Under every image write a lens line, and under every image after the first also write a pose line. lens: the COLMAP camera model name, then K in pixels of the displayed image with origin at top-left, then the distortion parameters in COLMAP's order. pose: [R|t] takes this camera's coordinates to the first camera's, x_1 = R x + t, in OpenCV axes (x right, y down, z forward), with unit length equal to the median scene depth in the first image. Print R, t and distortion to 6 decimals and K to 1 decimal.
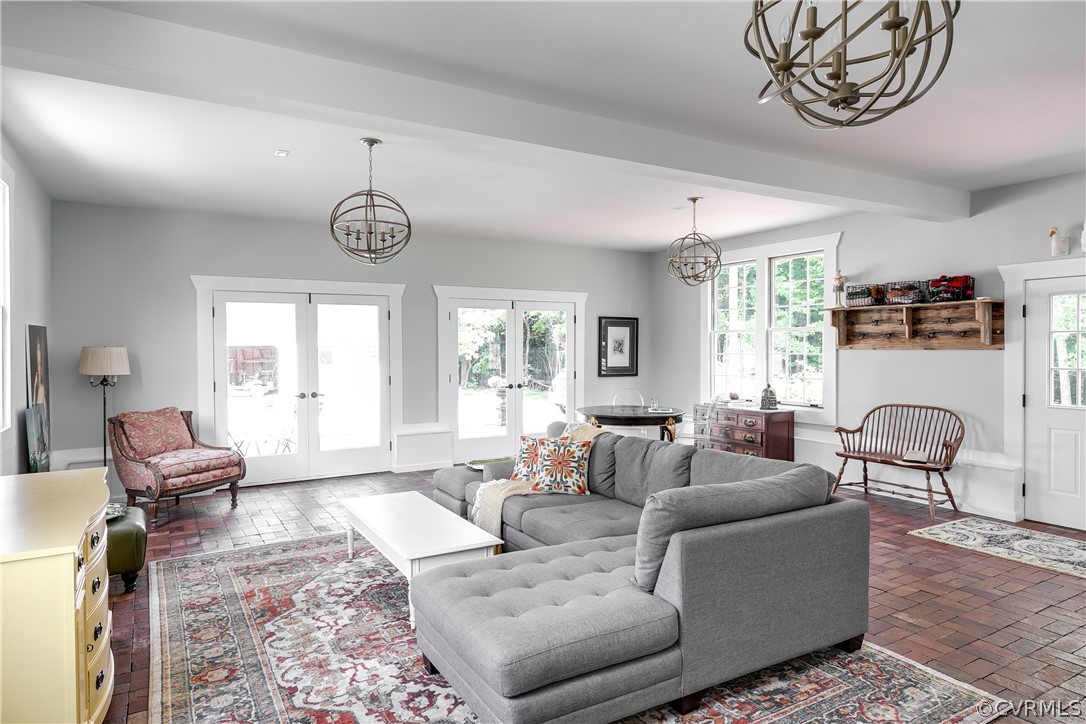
lens RADIAL K [[653.7, 0, 542.3], [0, 653.7, 358.7], [0, 0, 1]] dist [0.007207, 0.000868]
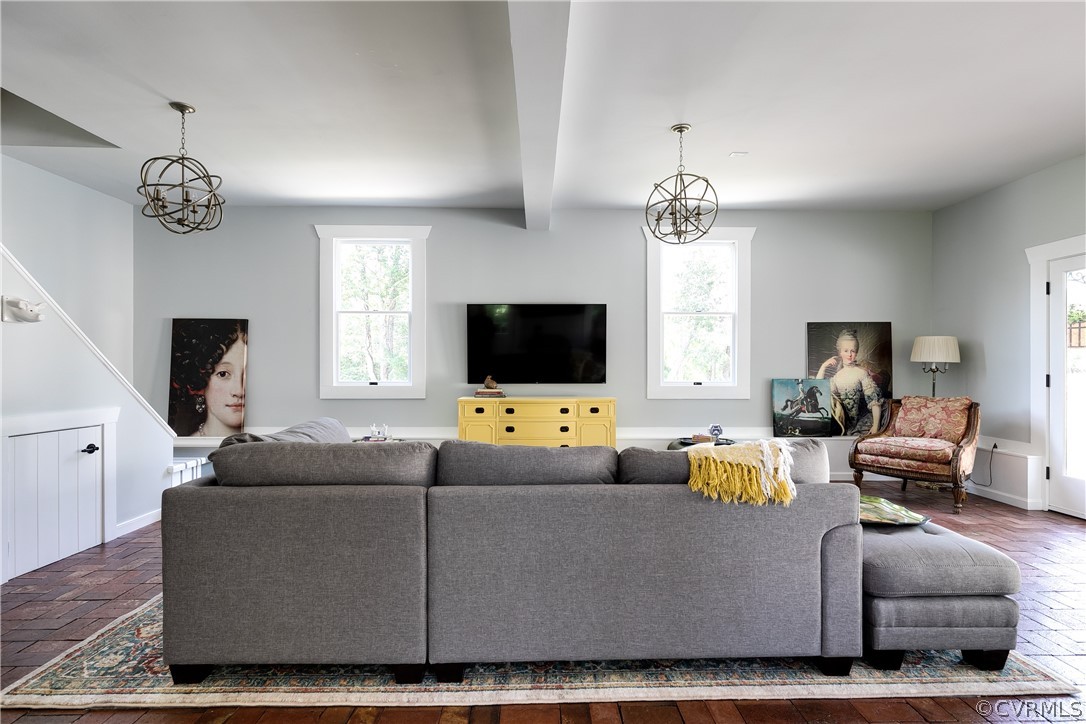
lens RADIAL K [[544.9, 0, 544.9], [0, 544.9, 363.4], [0, 0, 1]] dist [-0.006269, -0.000593]
pose [[-0.501271, -0.001852, -0.865288, 0.461882], [-0.021841, 0.999706, 0.010513, 0.033420], [0.865014, 0.024168, -0.501164, 0.952044]]
